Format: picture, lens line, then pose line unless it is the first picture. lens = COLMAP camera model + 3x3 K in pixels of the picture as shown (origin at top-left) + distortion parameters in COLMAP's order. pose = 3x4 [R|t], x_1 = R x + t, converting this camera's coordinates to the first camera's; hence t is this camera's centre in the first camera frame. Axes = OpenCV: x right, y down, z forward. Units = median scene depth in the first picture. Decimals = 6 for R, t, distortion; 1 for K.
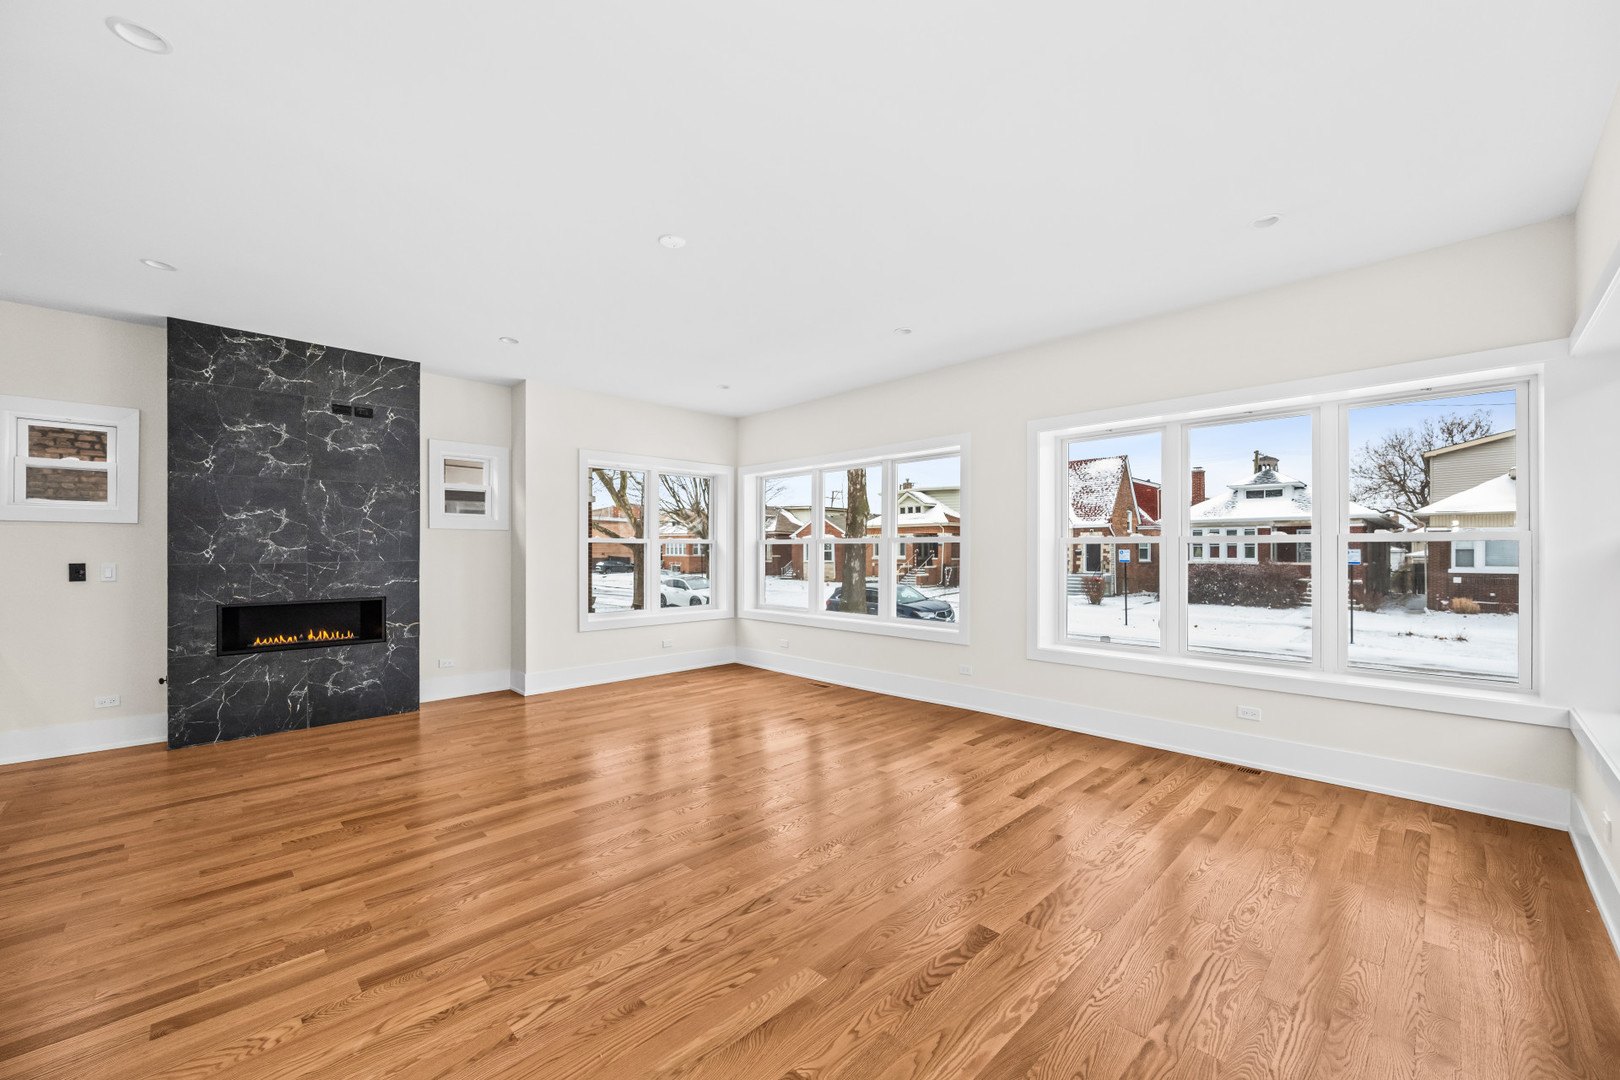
lens RADIAL K [[632.9, 0, 816.3], [0, 632.9, 546.9], [0, 0, 1]] dist [-0.007552, -0.000307]
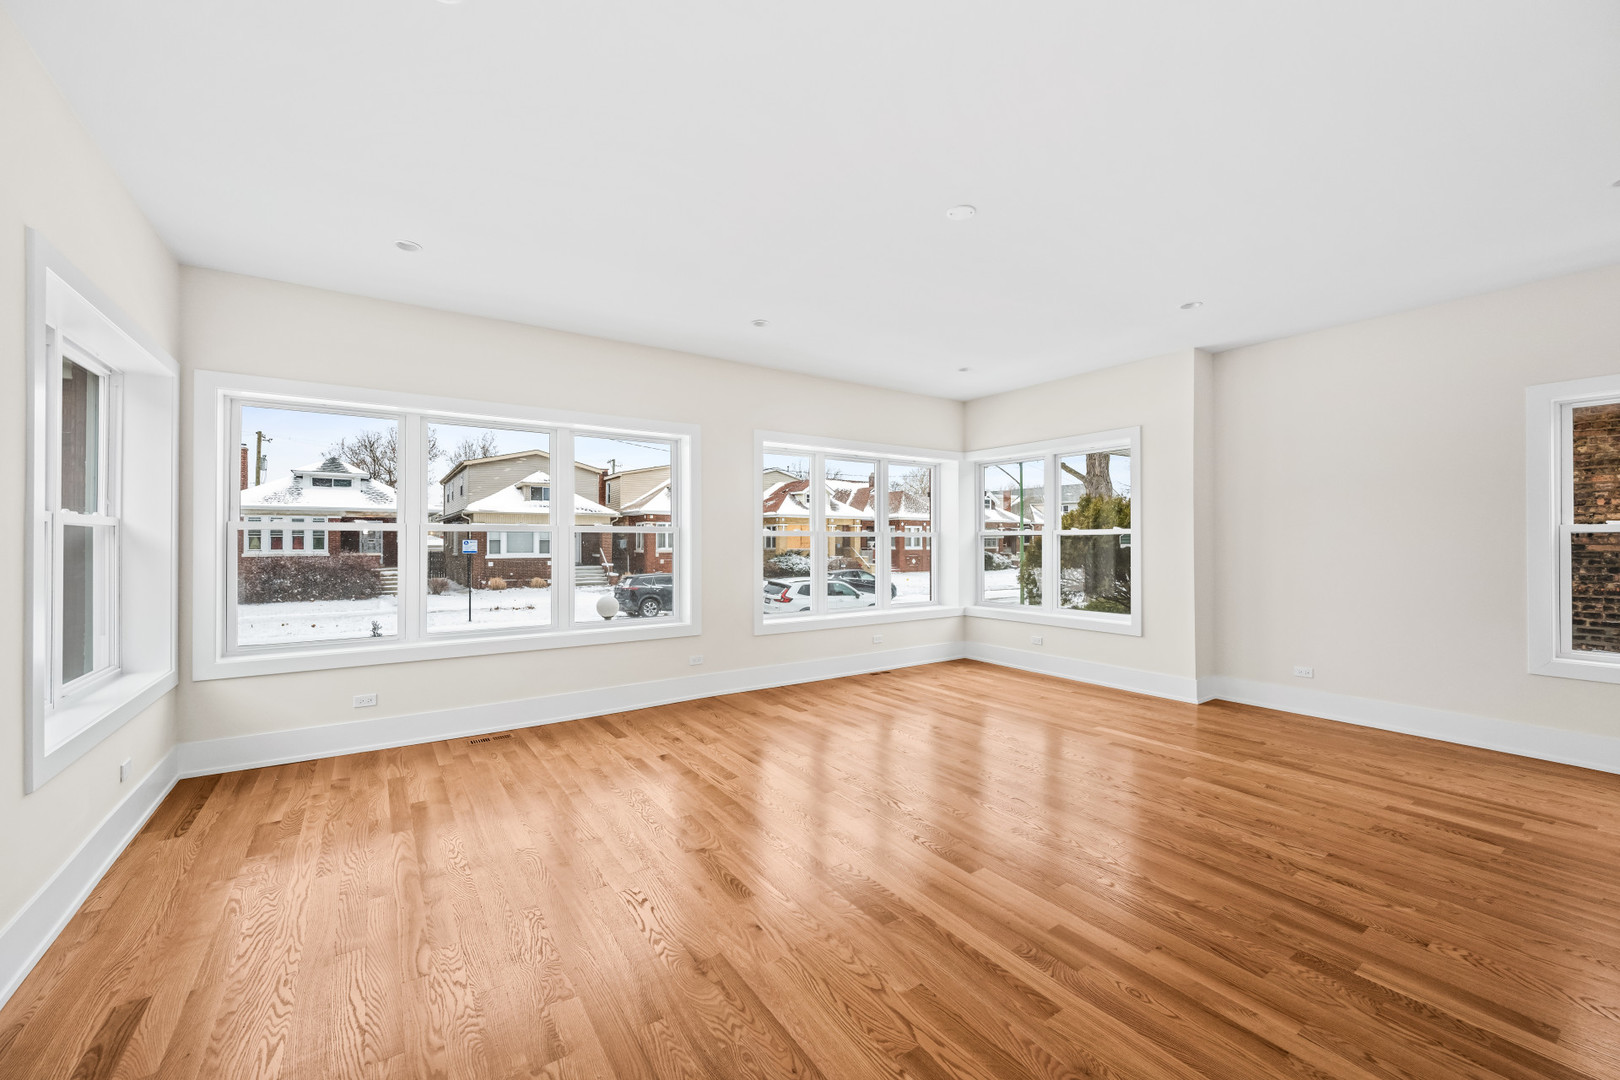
lens RADIAL K [[638.7, 0, 812.0], [0, 638.7, 549.5], [0, 0, 1]] dist [-0.005015, 0.000318]
pose [[0.179525, -0.014649, 0.983644, -0.816167], [-0.003625, 0.999872, 0.015552, 0.002820], [-0.983747, -0.006357, 0.179449, 0.719929]]
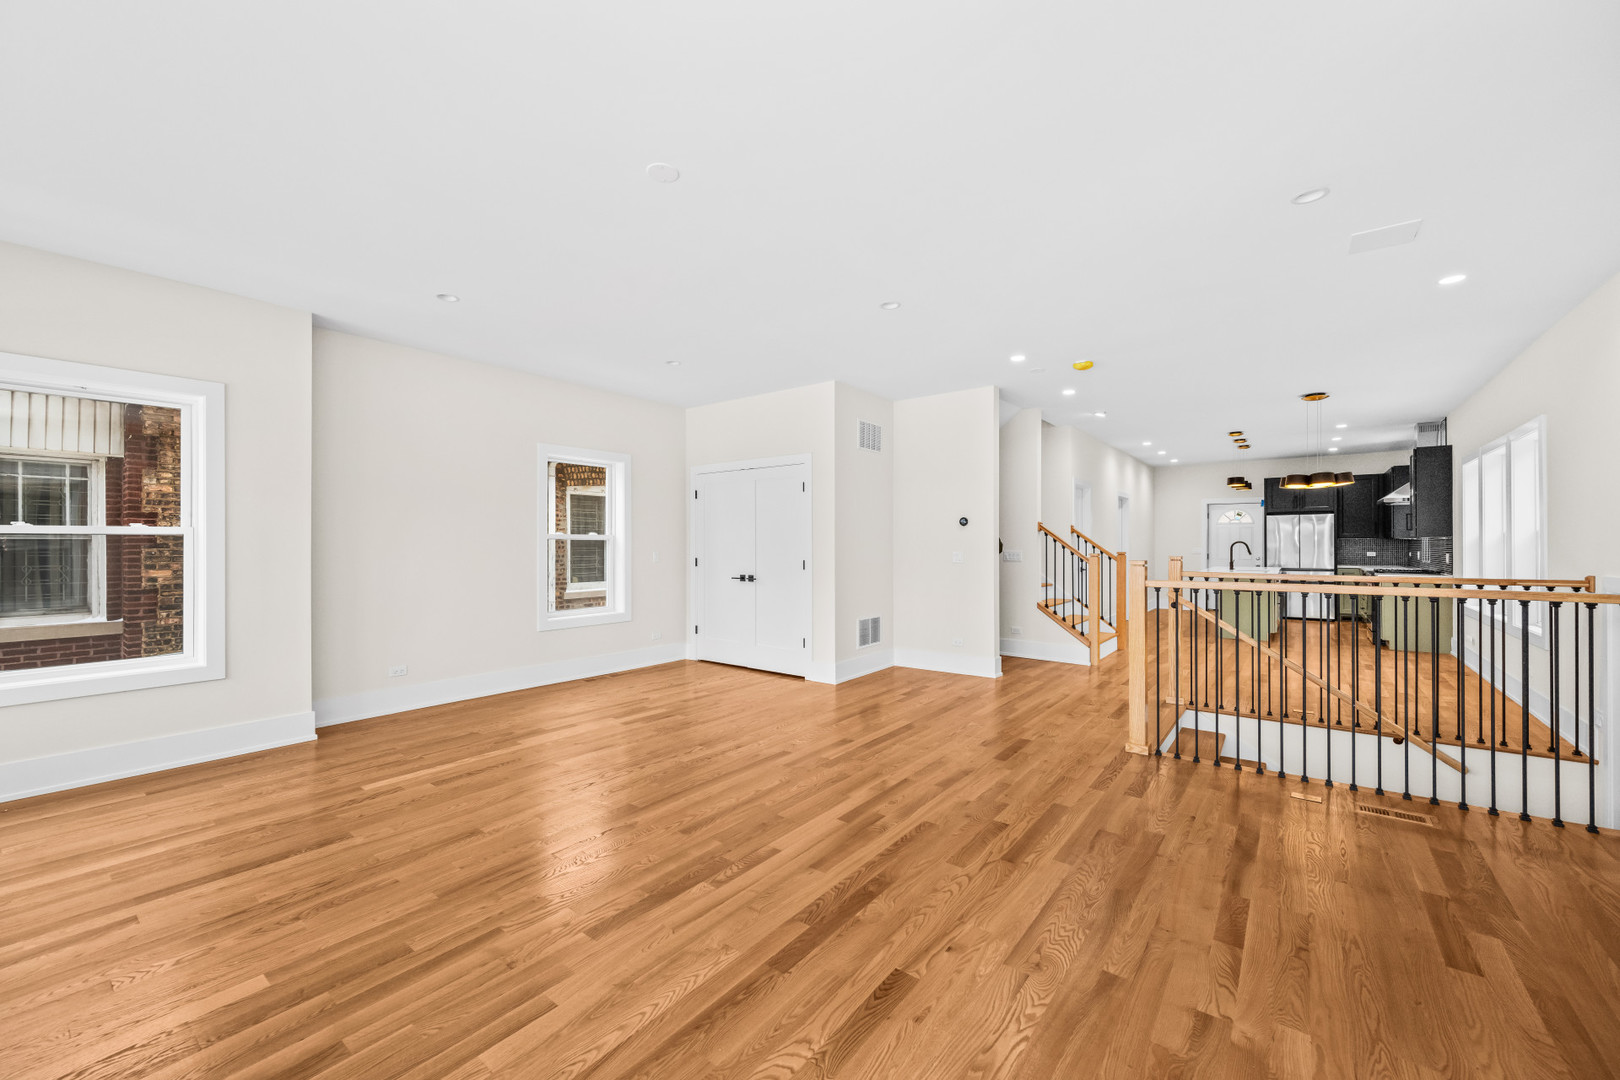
lens RADIAL K [[638.7, 0, 812.0], [0, 638.7, 549.5], [0, 0, 1]] dist [-0.005015, 0.000318]
pose [[-0.991317, 0.001783, -0.131482, -0.213727], [0.001373, 0.999994, 0.003212, 0.007279], [0.131487, 0.003004, -0.991313, 1.268765]]
